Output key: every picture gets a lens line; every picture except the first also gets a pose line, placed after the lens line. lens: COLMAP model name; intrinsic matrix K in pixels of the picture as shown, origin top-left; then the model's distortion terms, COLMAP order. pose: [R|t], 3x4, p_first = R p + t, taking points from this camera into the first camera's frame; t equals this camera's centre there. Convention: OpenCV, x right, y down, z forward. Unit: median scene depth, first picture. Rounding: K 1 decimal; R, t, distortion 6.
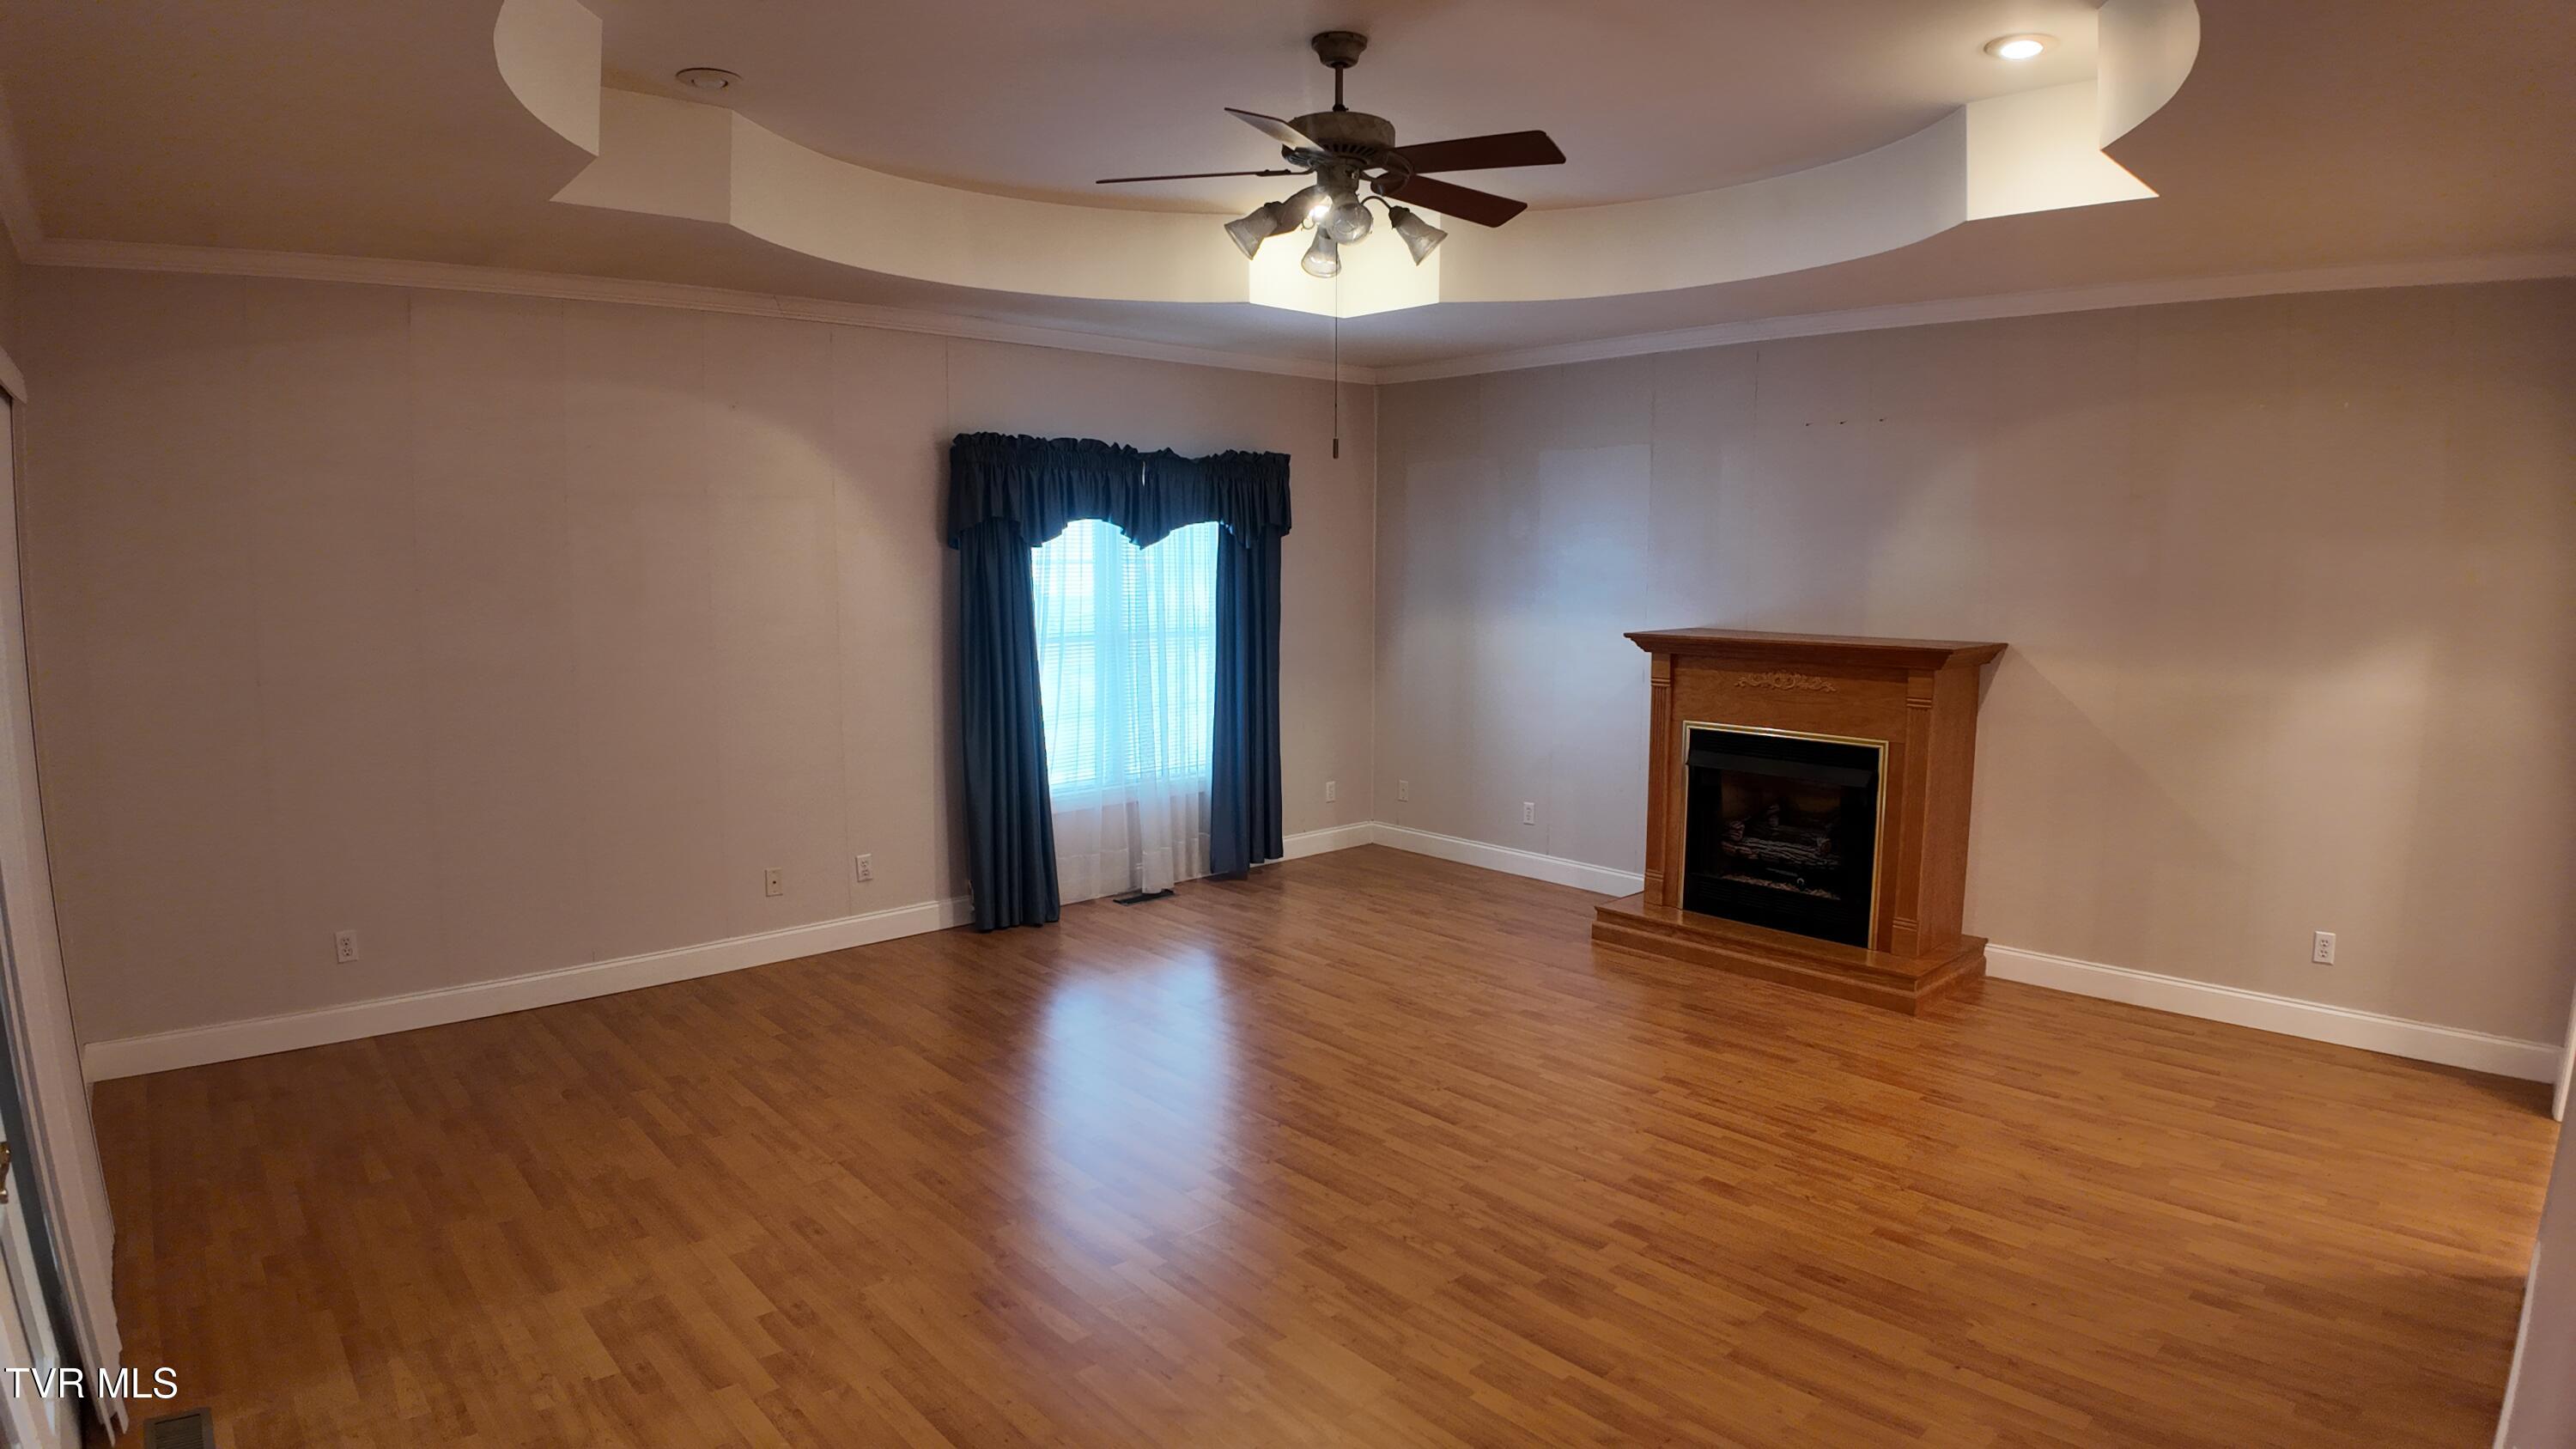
lens RADIAL K [[1341.8, 0, 1288.2], [0, 1341.8, 710.0], [0, 0, 1]] dist [-0.064538, -0.039026]
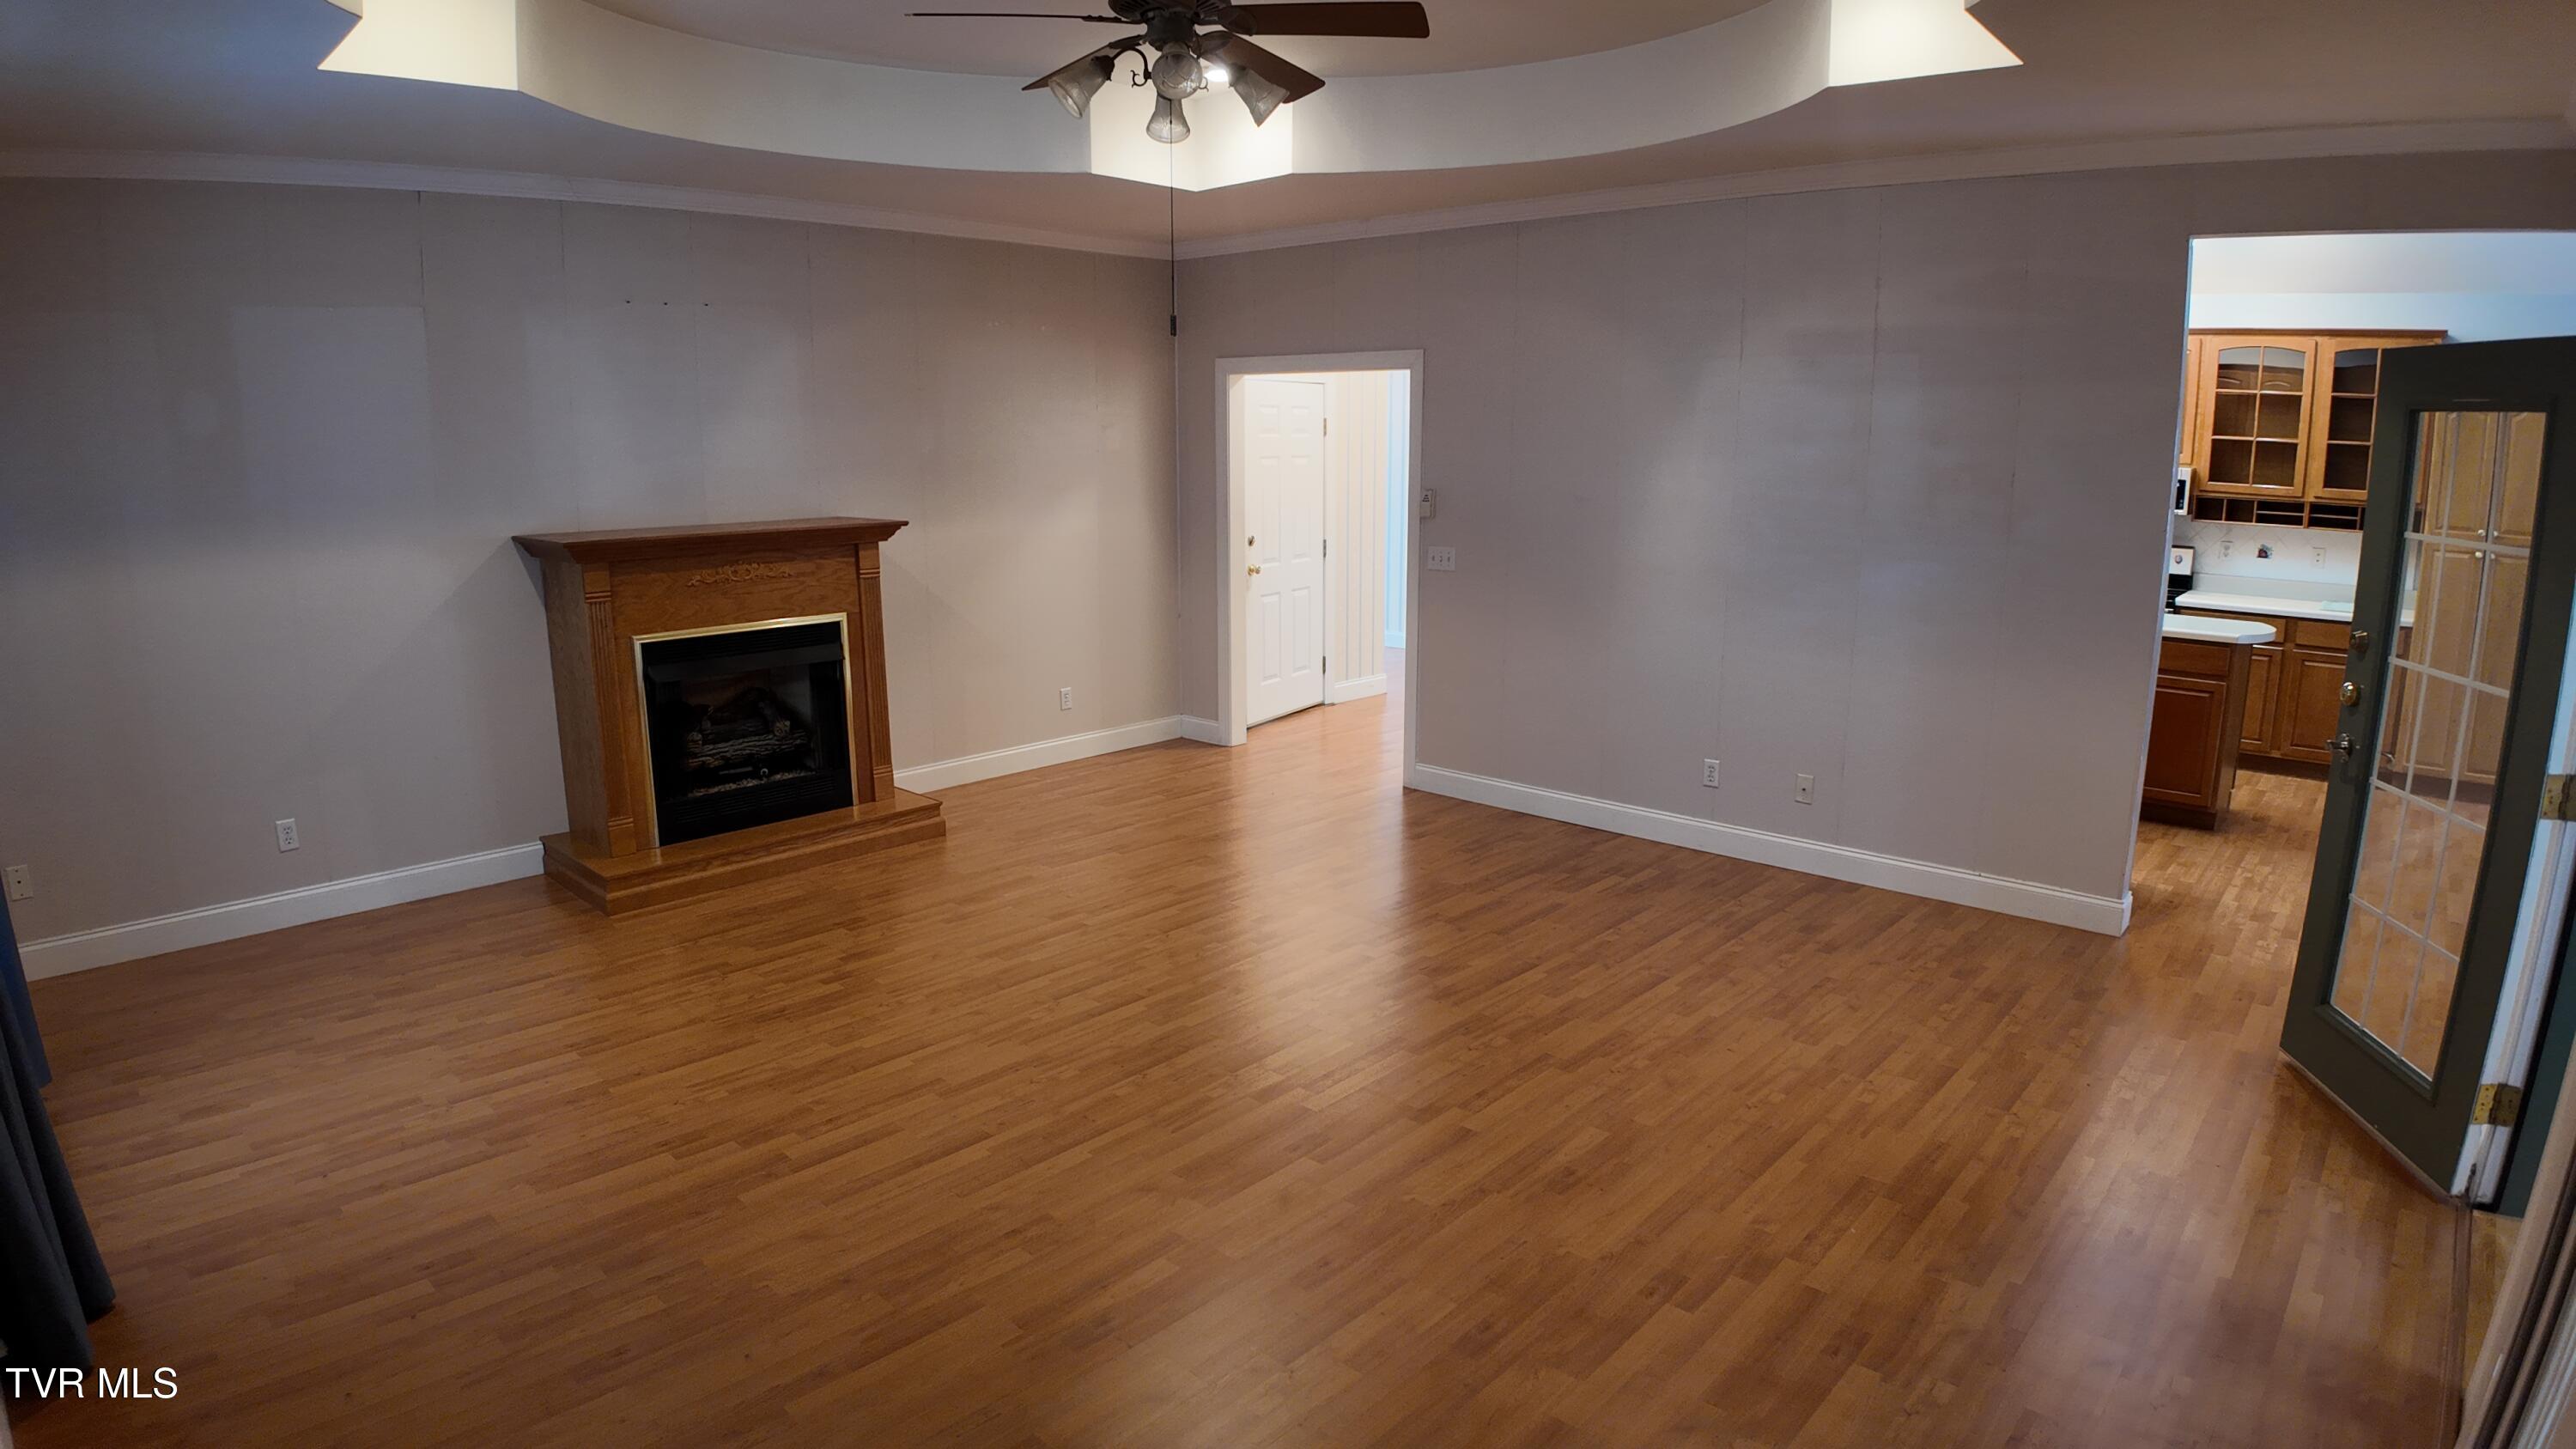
lens RADIAL K [[1341.8, 0, 1288.2], [0, 1341.8, 710.0], [0, 0, 1]] dist [-0.064538, -0.039026]
pose [[-0.071934, -0.197818, 0.977596, -0.654569], [0.114119, 0.972066, 0.205096, -0.081329], [-0.990859, 0.126316, -0.047349, 0.699466]]
